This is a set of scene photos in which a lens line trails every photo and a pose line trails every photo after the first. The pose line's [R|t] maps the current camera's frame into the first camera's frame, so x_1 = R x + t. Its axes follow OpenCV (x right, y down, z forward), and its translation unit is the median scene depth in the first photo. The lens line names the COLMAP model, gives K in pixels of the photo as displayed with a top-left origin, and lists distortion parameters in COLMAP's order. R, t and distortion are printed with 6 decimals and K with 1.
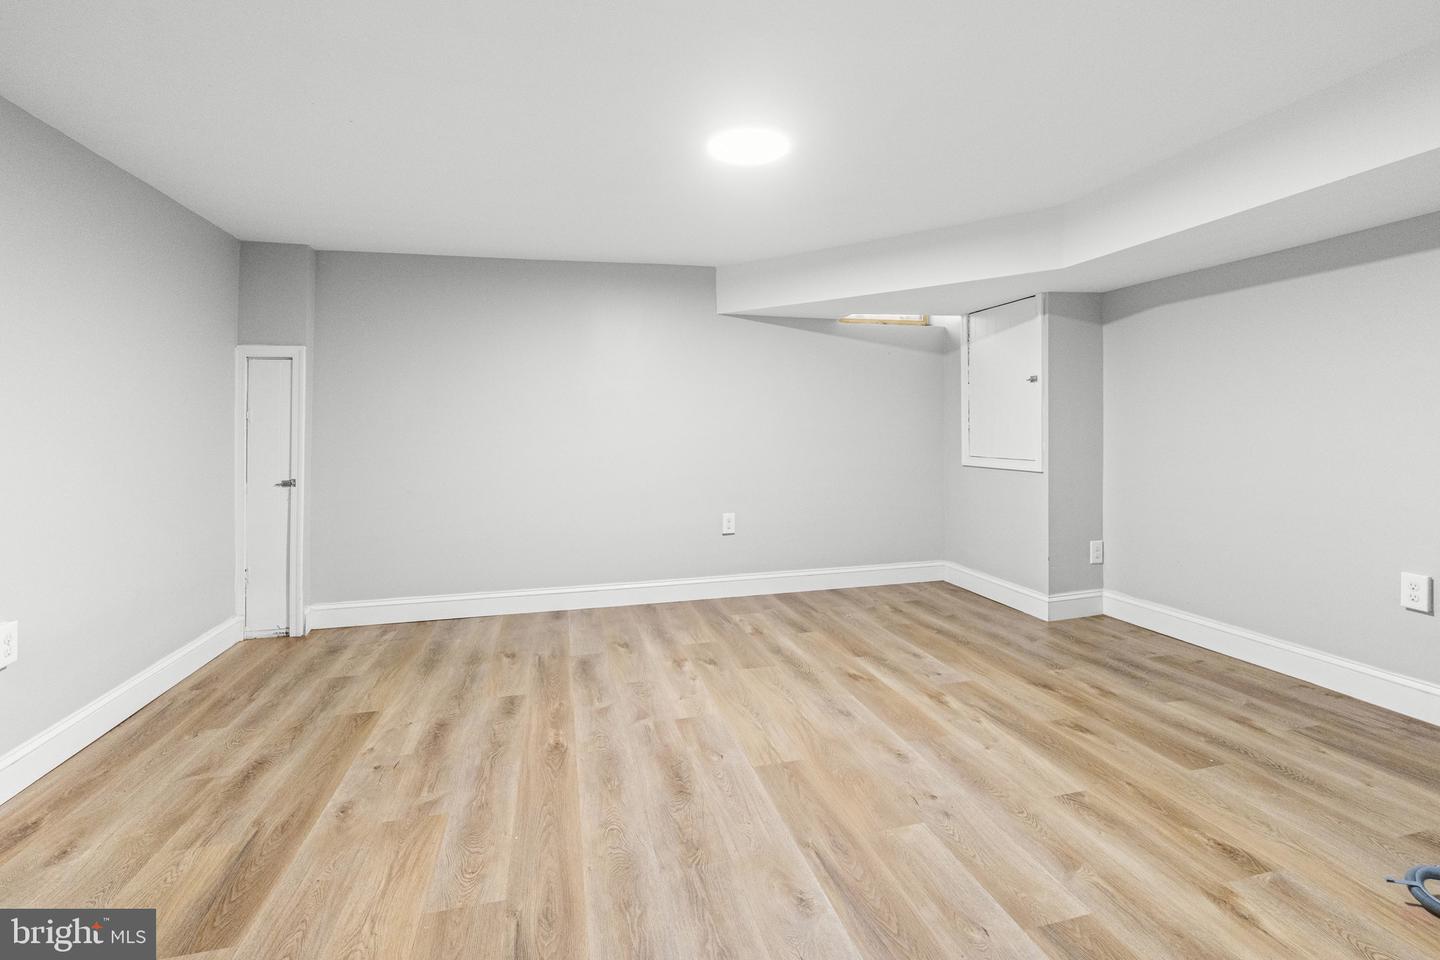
lens RADIAL K [[659.7, 0, 729.3], [0, 659.7, 439.5], [0, 0, 1]] dist [-0.001487, 0.001124]
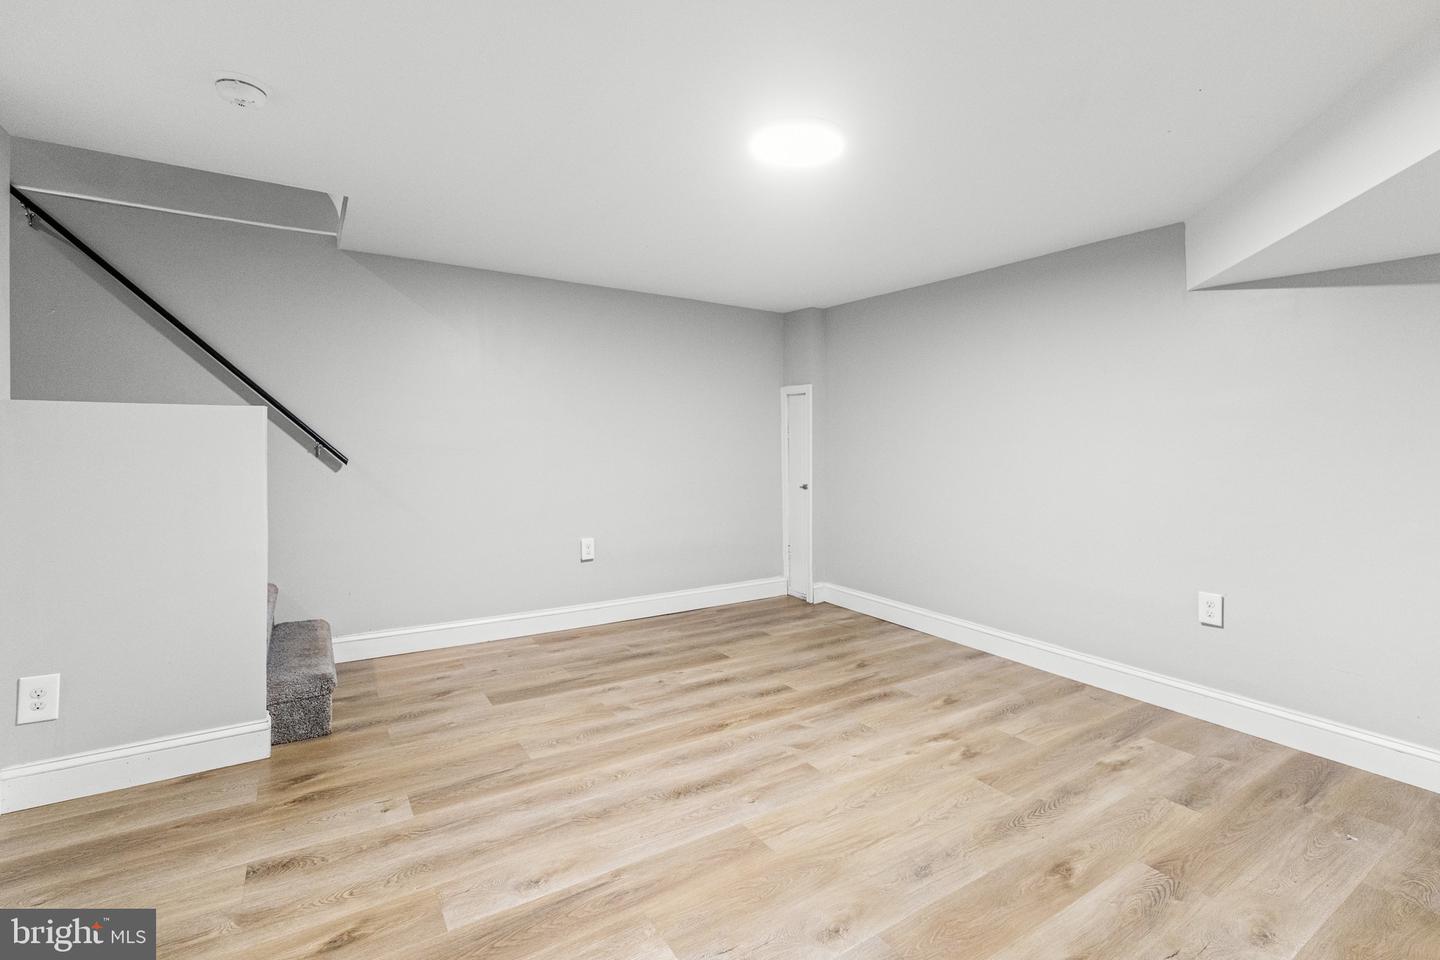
lens RADIAL K [[659.7, 0, 723.4], [0, 659.7, 470.4], [0, 0, 1]] dist [-0.001487, 0.001124]
pose [[0.315053, 0.060792, -0.947125, 0.796413], [-0.028913, 0.998098, 0.054446, -0.052314], [0.948634, 0.010231, 0.316211, 0.599582]]
